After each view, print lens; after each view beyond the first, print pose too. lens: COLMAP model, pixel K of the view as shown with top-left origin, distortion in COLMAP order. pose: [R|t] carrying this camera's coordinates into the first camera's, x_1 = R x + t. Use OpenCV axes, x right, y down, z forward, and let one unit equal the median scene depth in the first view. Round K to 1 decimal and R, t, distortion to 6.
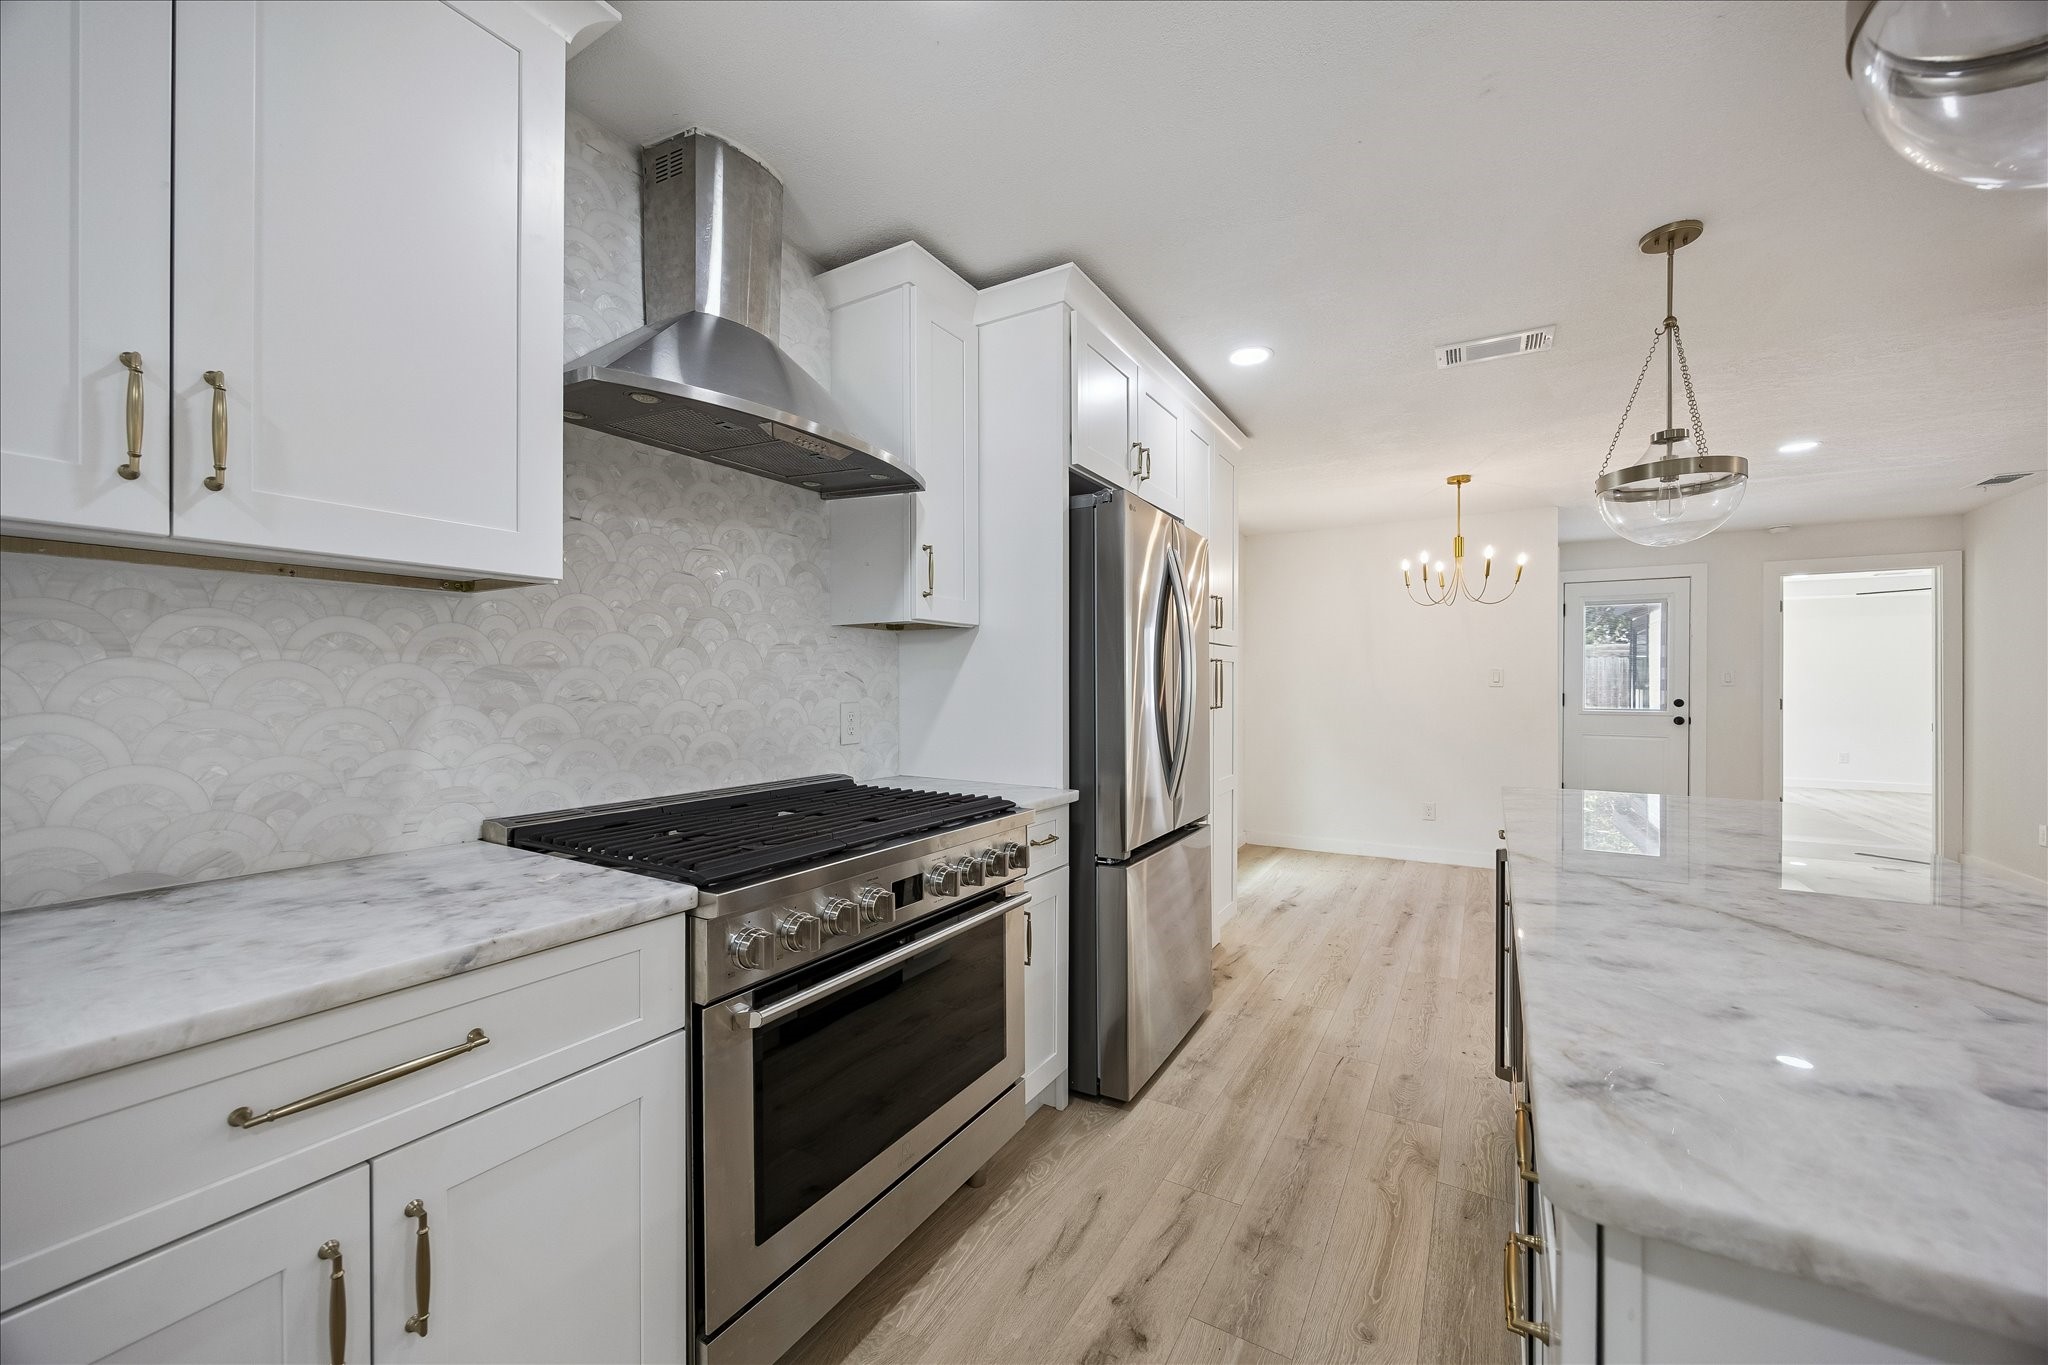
lens RADIAL K [[813.0, 0, 1026.7], [0, 813.0, 693.0], [0, 0, 1]] dist [-0.001138, -0.000107]
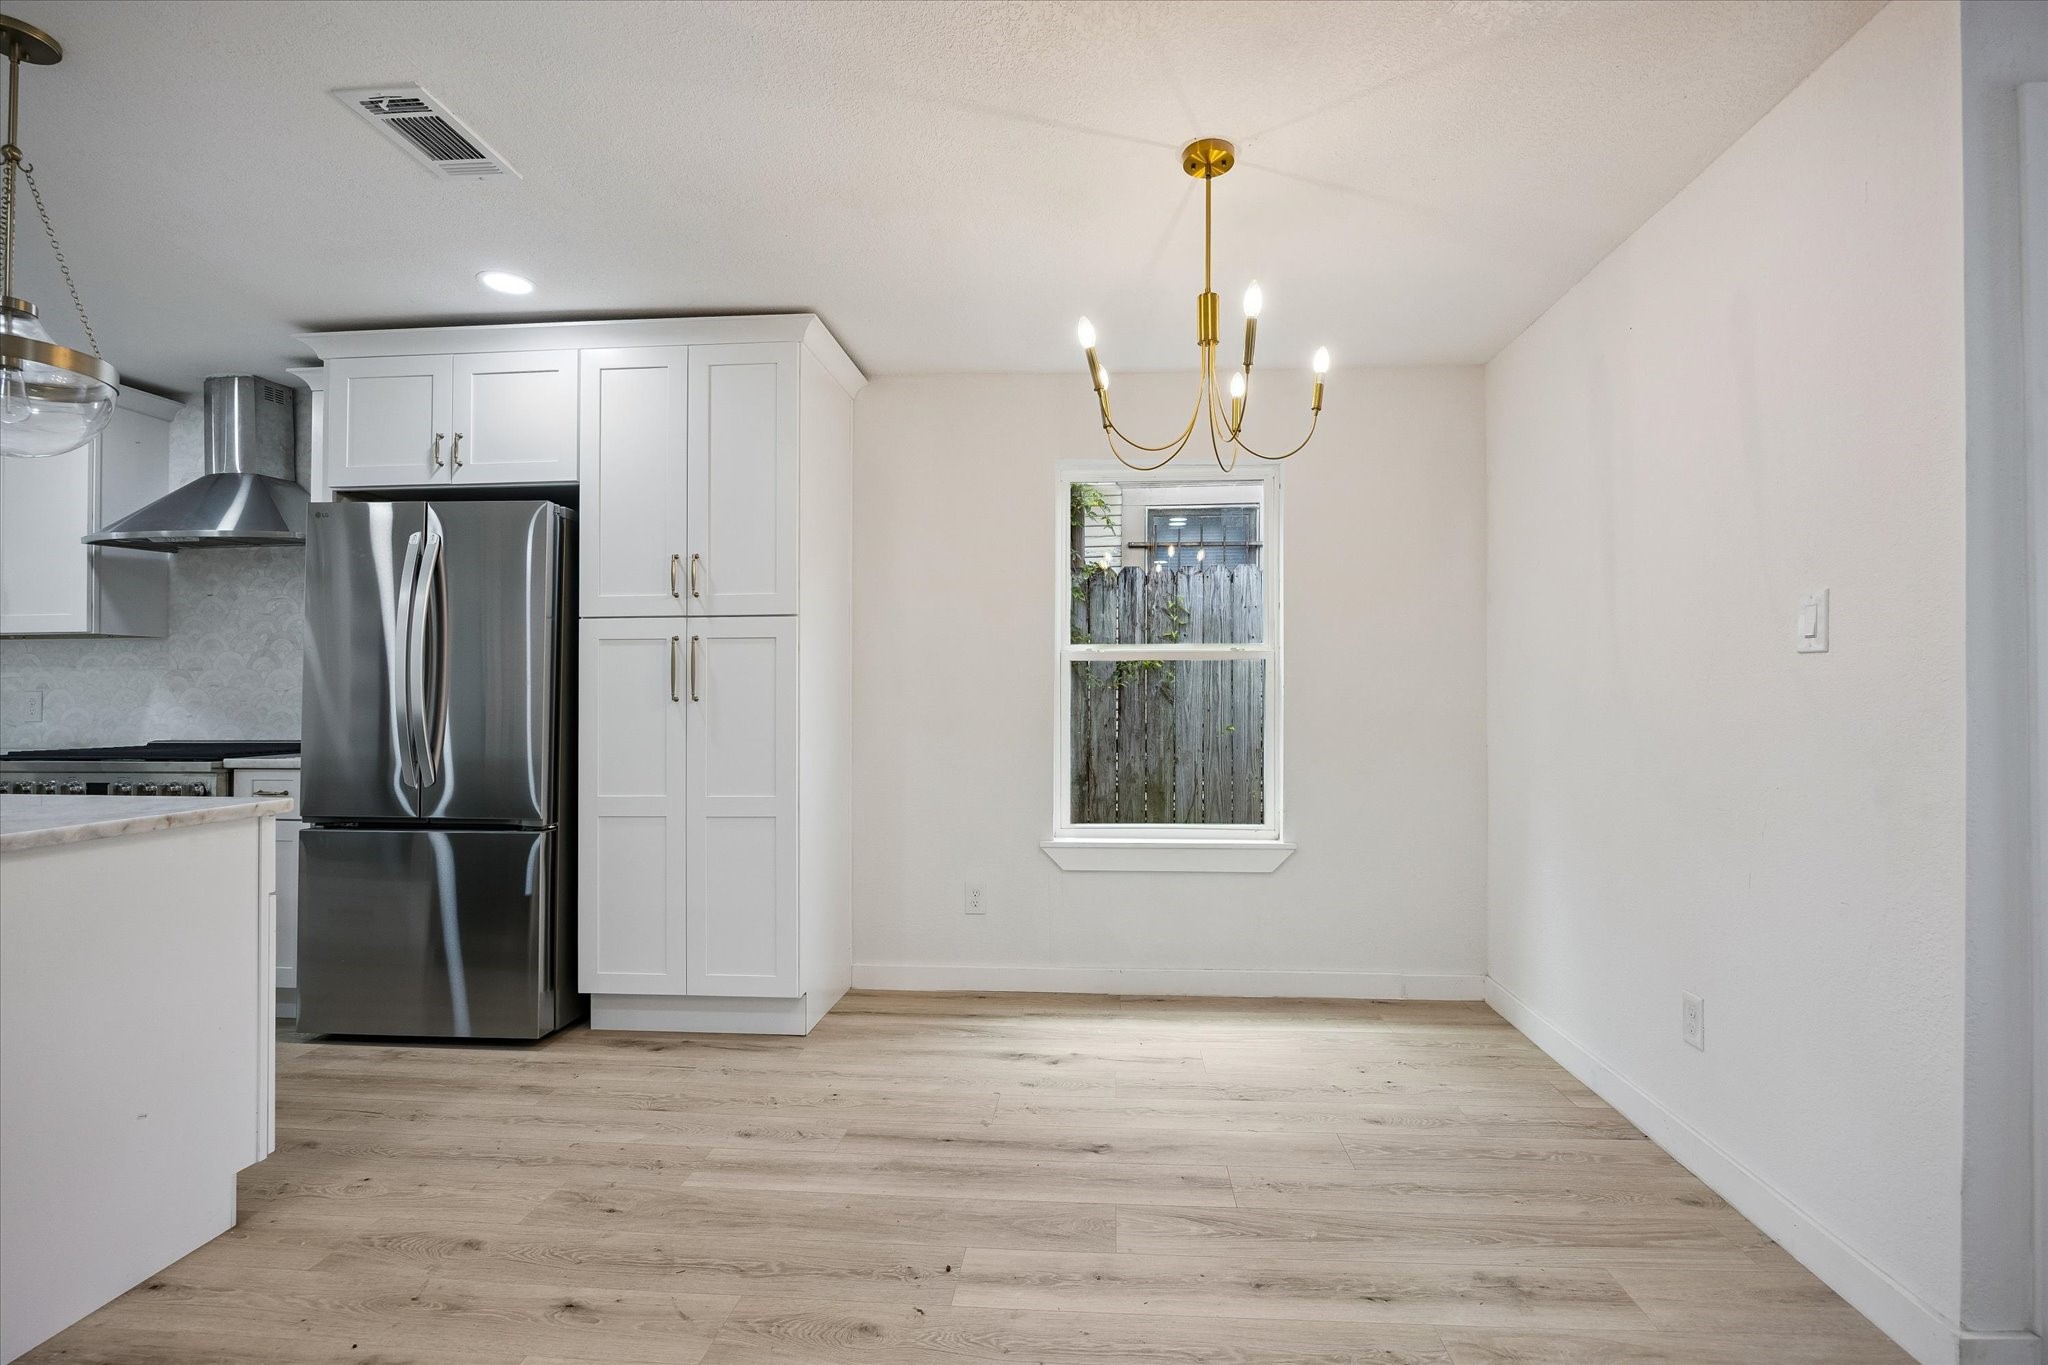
lens RADIAL K [[978.2, 0, 1024.0], [0, 978.2, 682.5], [0, 0, 1]] dist [-0.000865, -0.000088]
pose [[0.407665, -0.019282, -0.912928, 1.793994], [-0.006902, 0.999683, -0.024196, 0.032995], [0.913106, 0.016165, 0.407403, 1.350624]]
